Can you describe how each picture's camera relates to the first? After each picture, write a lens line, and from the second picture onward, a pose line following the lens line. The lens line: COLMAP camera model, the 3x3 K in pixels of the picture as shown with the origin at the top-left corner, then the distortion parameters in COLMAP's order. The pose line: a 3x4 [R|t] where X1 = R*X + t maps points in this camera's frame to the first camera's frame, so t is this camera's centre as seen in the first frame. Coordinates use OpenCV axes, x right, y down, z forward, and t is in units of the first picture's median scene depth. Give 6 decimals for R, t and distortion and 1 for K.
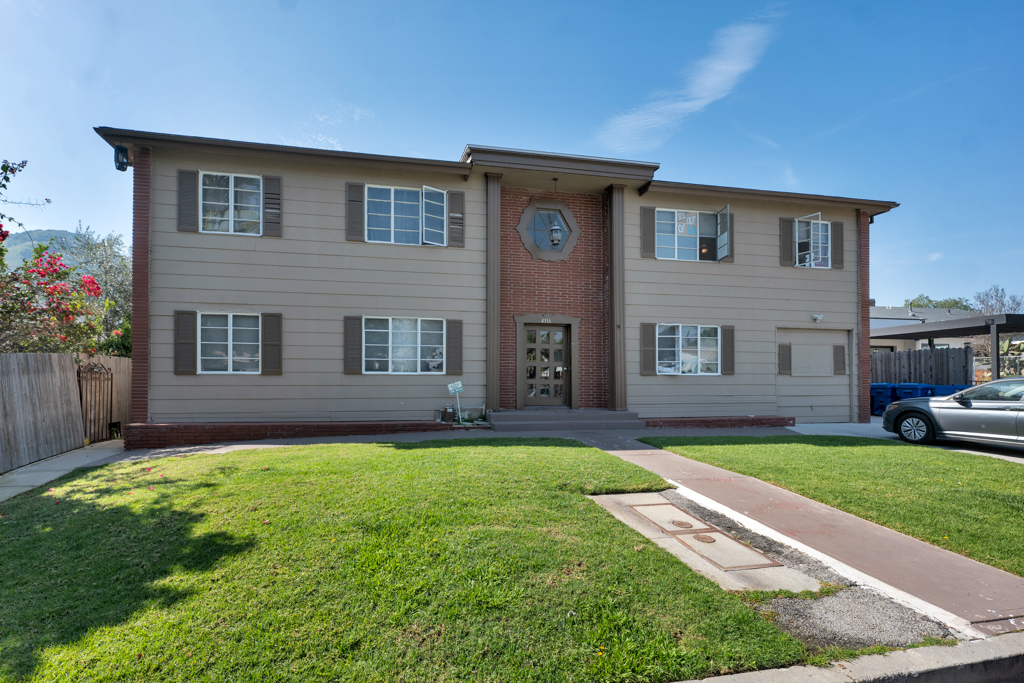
lens RADIAL K [[472.2, 0, 489.2], [0, 472.2, 375.5], [0, 0, 1]] dist [0.004984, -0.001359]
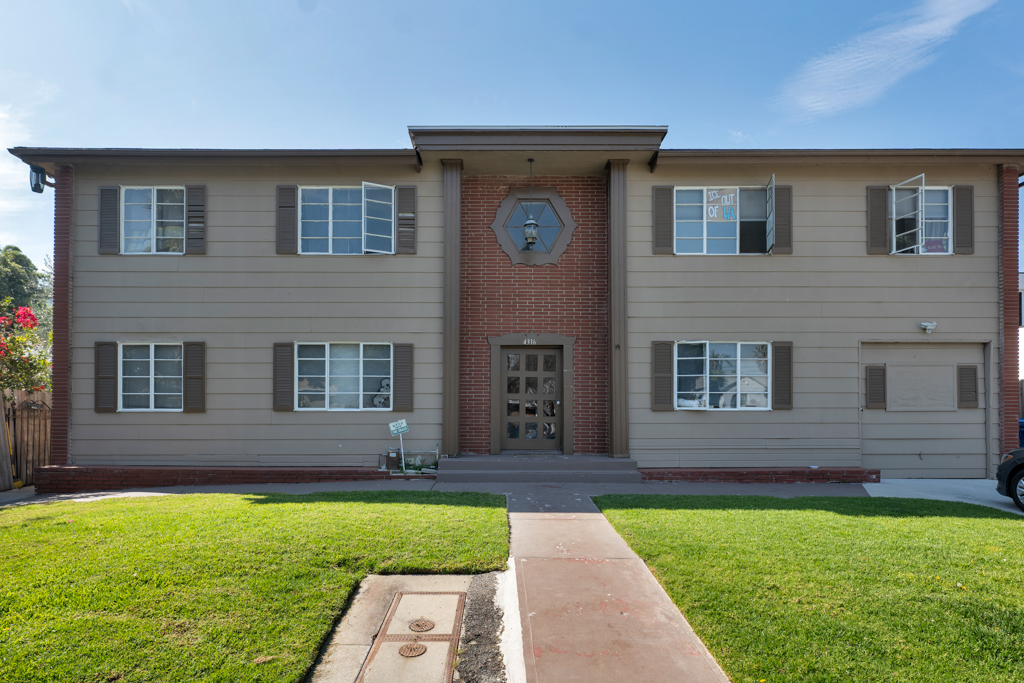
lens RADIAL K [[560.1, 0, 527.8], [0, 560.1, 409.8], [0, 0, 1]] dist [0.006122, -0.002302]
pose [[0.980848, -0.004156, -0.194731, 0.322920], [0.004210, 0.999991, -0.000134, -0.002987], [0.194730, -0.000688, 0.980857, 0.093106]]
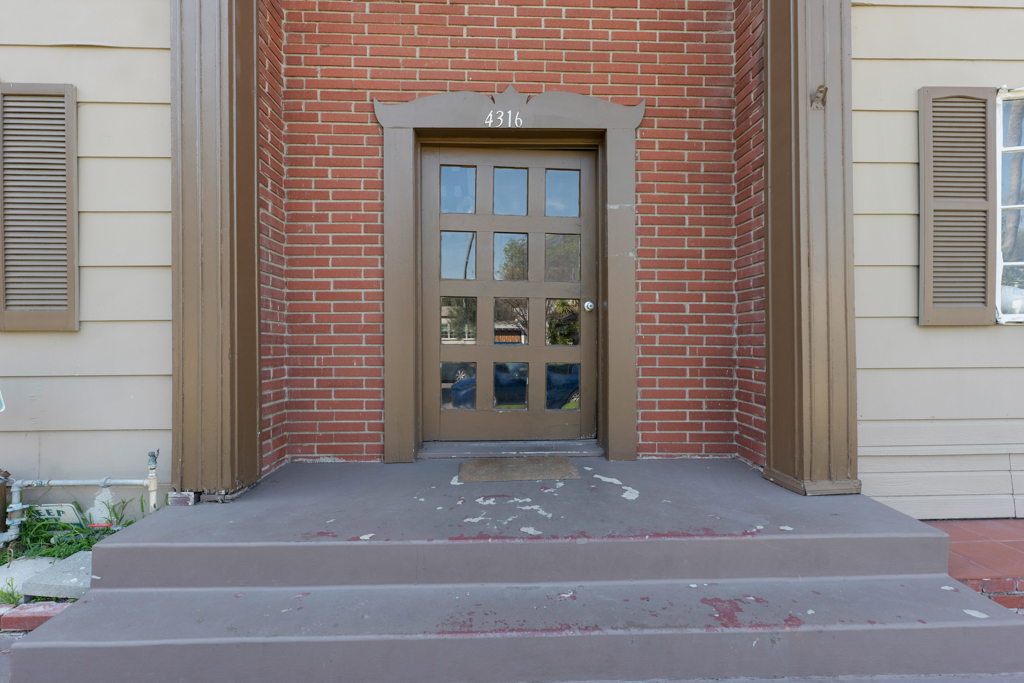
lens RADIAL K [[472.2, 0, 519.9], [0, 472.2, 338.5], [0, 0, 1]] dist [0.004984, -0.001359]
pose [[0.987896, -0.007204, -0.154948, 0.182354], [0.009304, 0.999874, 0.012830, 0.000606], [0.154837, -0.014116, 0.987839, 0.808045]]
